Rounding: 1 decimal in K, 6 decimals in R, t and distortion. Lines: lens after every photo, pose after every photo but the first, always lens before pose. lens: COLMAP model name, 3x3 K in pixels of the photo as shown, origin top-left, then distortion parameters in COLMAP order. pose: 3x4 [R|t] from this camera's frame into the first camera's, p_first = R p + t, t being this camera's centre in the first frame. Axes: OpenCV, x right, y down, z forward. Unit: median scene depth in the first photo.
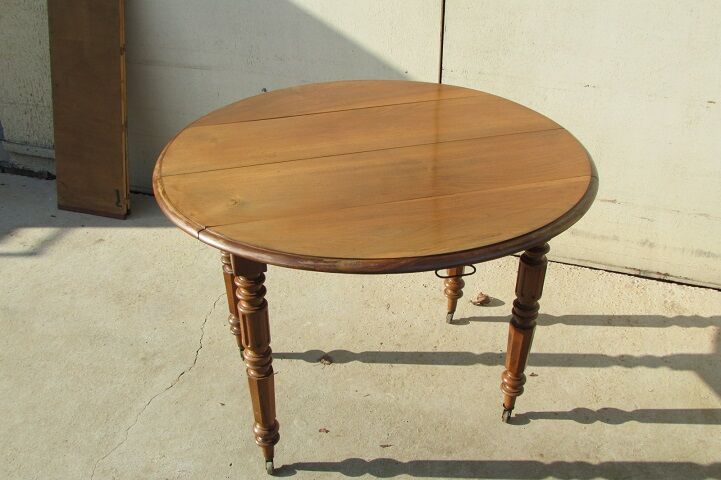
lens RADIAL K [[767.5, 0, 362.0], [0, 767.5, 249.0], [0, 0, 1]] dist [-0.071737, 0.009223]
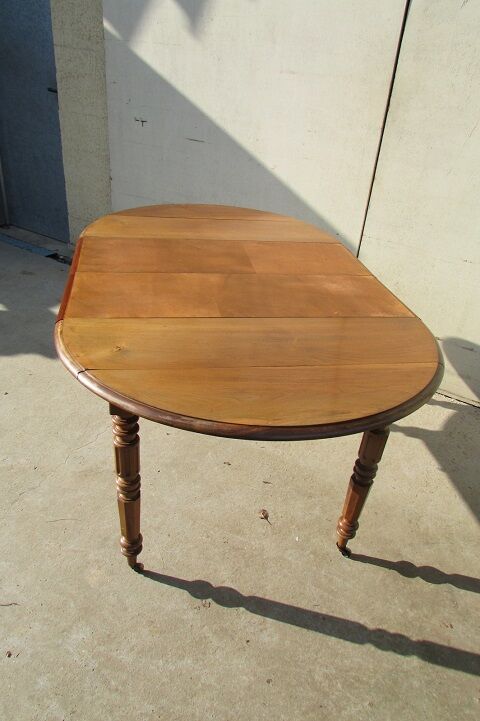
lens RADIAL K [[523.2, 0, 240.0], [0, 523.2, 360.5], [0, 0, 1]] dist [-0.043372, -0.002103]
pose [[0.990980, 0.126980, -0.042828, 0.040185], [-0.127786, 0.991662, -0.016643, -0.047791], [0.040357, 0.021966, 0.998944, 0.209484]]
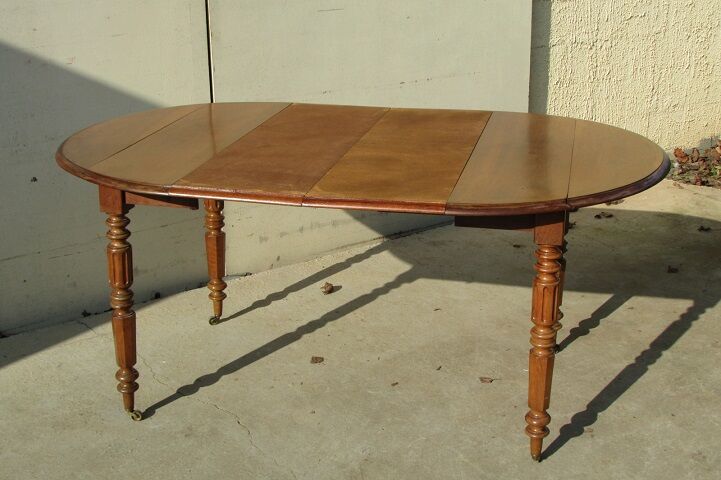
lens RADIAL K [[1010.1, 0, 360.5], [0, 1010.1, 240.0], [0, 0, 1]] dist [-0.172728, 0.054908]
pose [[0.467074, -0.283405, 0.837570, -1.317102], [0.468892, 0.882475, 0.037120, -0.140514], [-0.749655, 0.375392, 0.545067, 0.370506]]
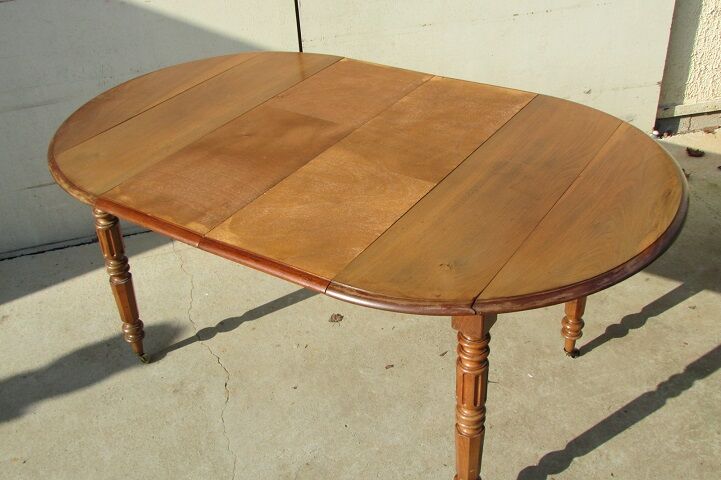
lens RADIAL K [[767.5, 0, 362.0], [0, 767.5, 249.0], [0, 0, 1]] dist [-0.071737, 0.009223]
pose [[0.746803, -0.393582, 0.536078, -0.627176], [0.384595, 0.913206, 0.134690, -0.209609], [-0.542561, 0.105586, 0.833354, 0.264276]]
